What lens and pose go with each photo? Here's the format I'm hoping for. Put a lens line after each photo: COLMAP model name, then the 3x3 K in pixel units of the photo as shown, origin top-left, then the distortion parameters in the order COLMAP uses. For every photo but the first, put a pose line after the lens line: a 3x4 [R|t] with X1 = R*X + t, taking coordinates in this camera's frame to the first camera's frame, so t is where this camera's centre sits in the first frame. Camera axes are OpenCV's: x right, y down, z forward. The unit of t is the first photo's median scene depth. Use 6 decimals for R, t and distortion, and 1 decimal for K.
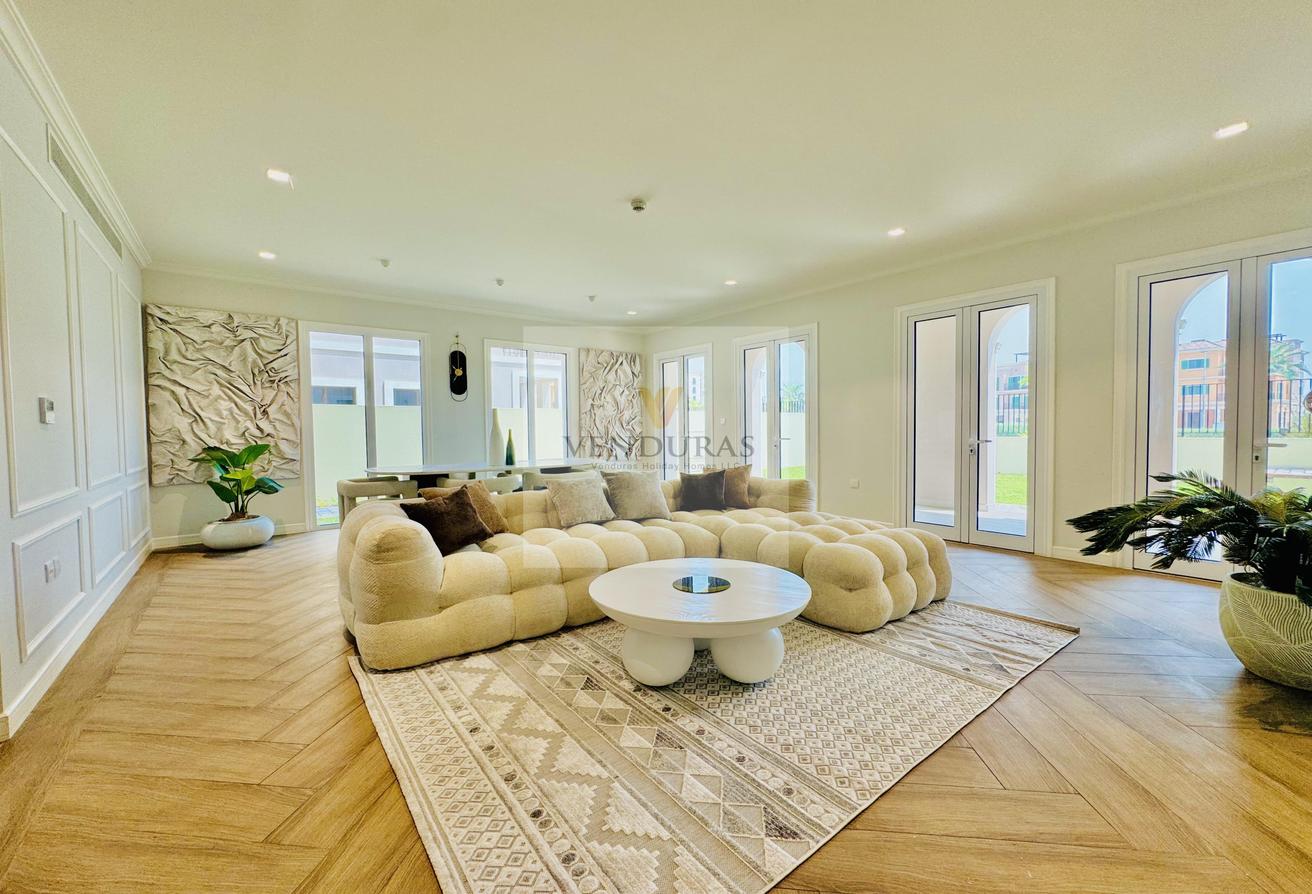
lens RADIAL K [[525.2, 0, 657.6], [0, 525.2, 448.0], [0, 0, 1]] dist [-0.003983, 0.000535]
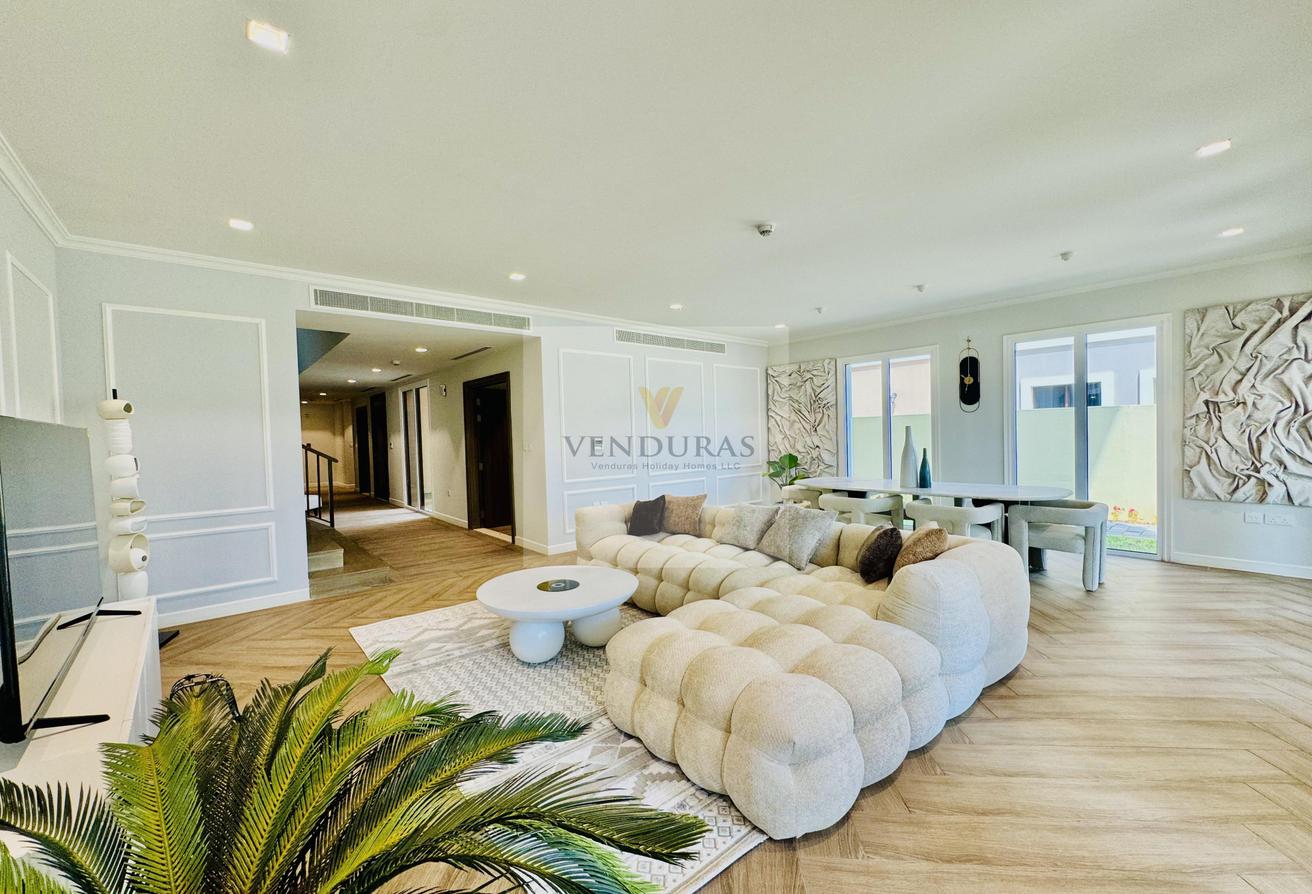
lens RADIAL K [[525.2, 0, 657.4], [0, 525.2, 446.0], [0, 0, 1]] dist [-0.003983, 0.000535]
pose [[0.029695, 0.029000, -0.999138, 0.607548], [-0.015823, 0.999467, 0.028539, -0.056564], [0.999434, 0.014961, 0.030138, 0.513589]]
